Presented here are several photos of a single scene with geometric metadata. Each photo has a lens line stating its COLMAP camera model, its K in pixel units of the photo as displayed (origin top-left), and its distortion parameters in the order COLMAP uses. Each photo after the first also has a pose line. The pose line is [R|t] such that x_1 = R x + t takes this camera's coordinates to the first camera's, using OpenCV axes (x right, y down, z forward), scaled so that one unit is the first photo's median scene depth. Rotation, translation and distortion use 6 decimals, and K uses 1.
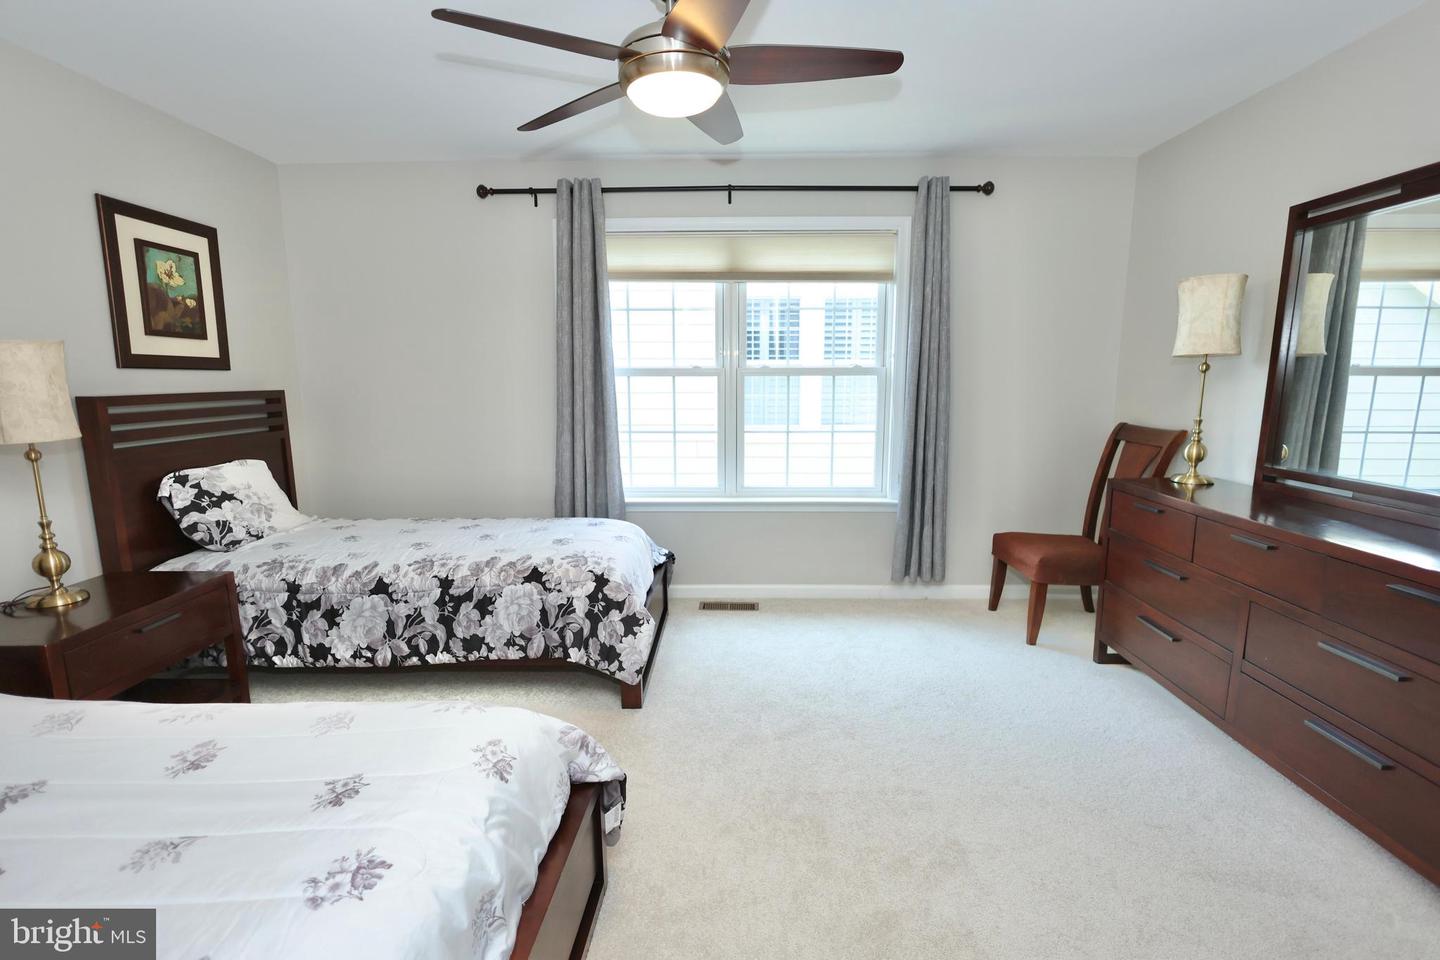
lens RADIAL K [[661.0, 0, 720.6], [0, 661.0, 484.2], [0, 0, 1]] dist [-0.002074, 0.000386]
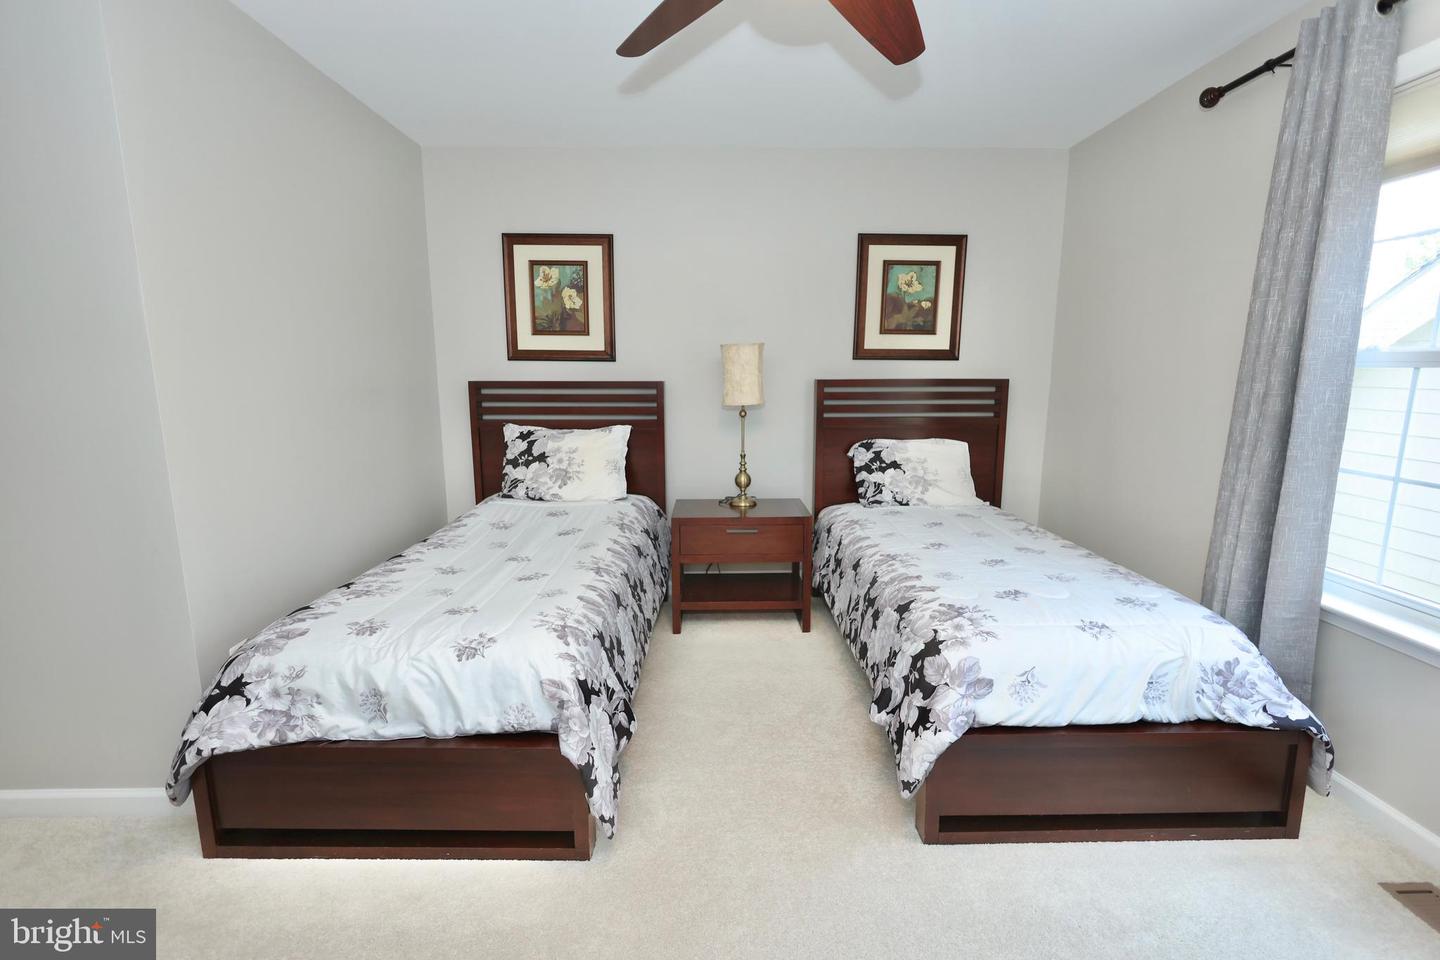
lens RADIAL K [[661.0, 0, 720.6], [0, 661.0, 484.2], [0, 0, 1]] dist [-0.002074, 0.000386]
pose [[0.042383, 0.178862, -0.982961, 0.448674], [-0.160966, 0.972215, 0.169966, -0.105120], [0.986050, 0.151019, 0.069996, 0.623383]]
